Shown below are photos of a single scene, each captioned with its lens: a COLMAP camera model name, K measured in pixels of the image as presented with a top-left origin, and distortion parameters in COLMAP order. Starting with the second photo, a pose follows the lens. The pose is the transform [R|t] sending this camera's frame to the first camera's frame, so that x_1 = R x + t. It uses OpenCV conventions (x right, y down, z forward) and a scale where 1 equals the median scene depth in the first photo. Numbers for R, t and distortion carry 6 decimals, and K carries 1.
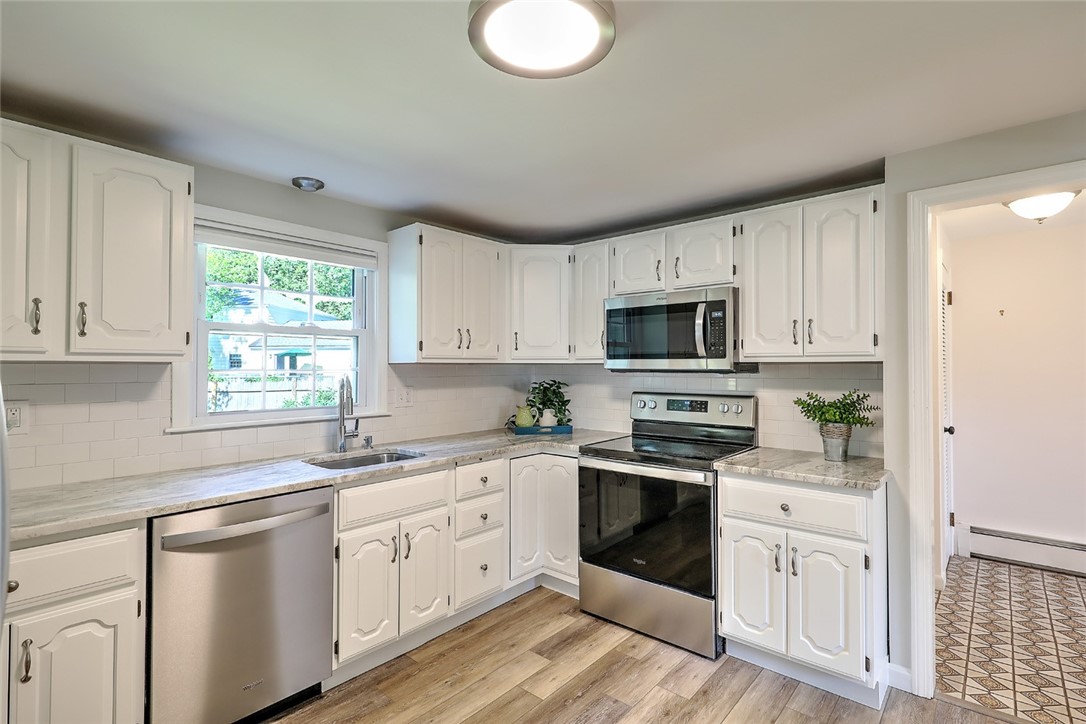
lens RADIAL K [[512.3, 0, 553.3], [0, 512.3, 357.3], [0, 0, 1]] dist [0.007920, -0.000347]
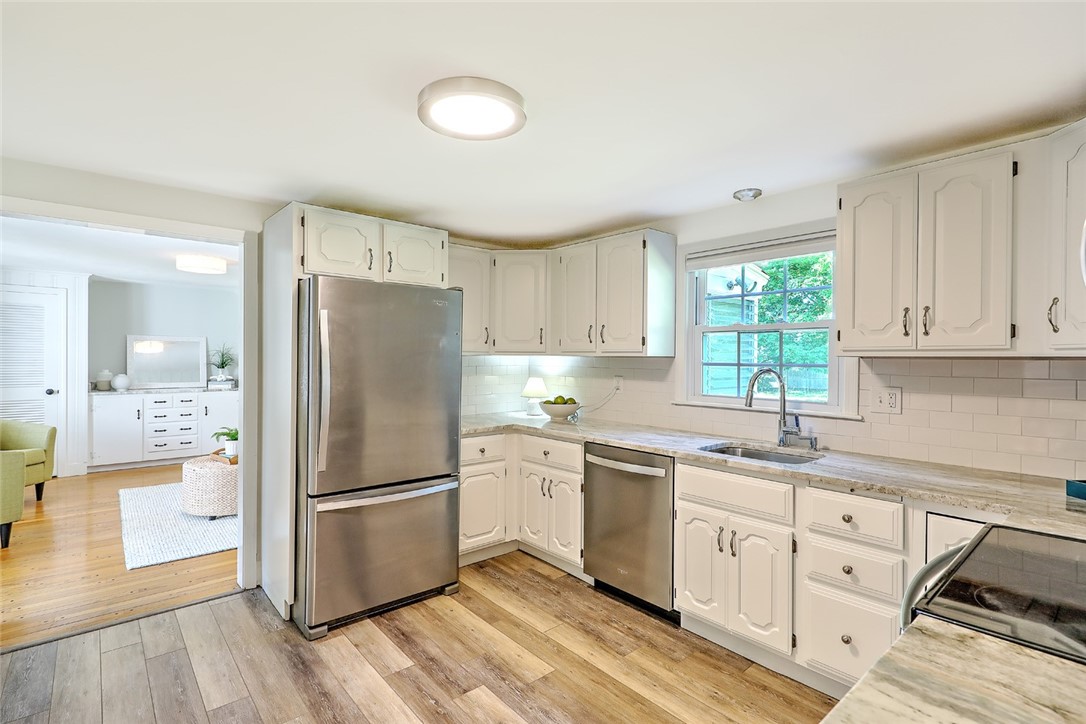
lens RADIAL K [[512.3, 0, 535.0], [0, 512.3, 361.5], [0, 0, 1]] dist [0.007920, -0.000347]
pose [[-0.152952, 0.003949, -0.988226, 0.667590], [0.009910, 0.999948, 0.002462, 0.013116], [0.988184, -0.009417, -0.152983, 0.704620]]
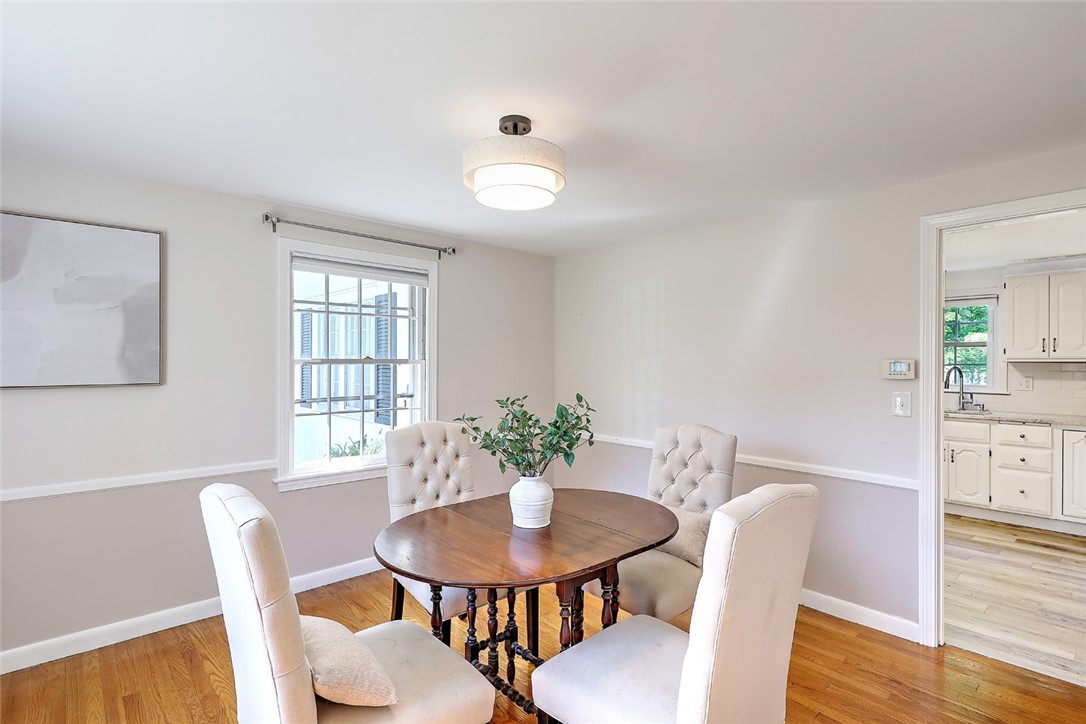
lens RADIAL K [[533.7, 0, 545.0], [0, 533.7, 364.1], [0, 0, 1]] dist [0.012046, 0.000129]
pose [[-0.109505, 0.009391, -0.993942, 1.724842], [0.013730, 0.999874, 0.007935, -0.015650], [0.993891, -0.012778, -0.109620, -0.279605]]
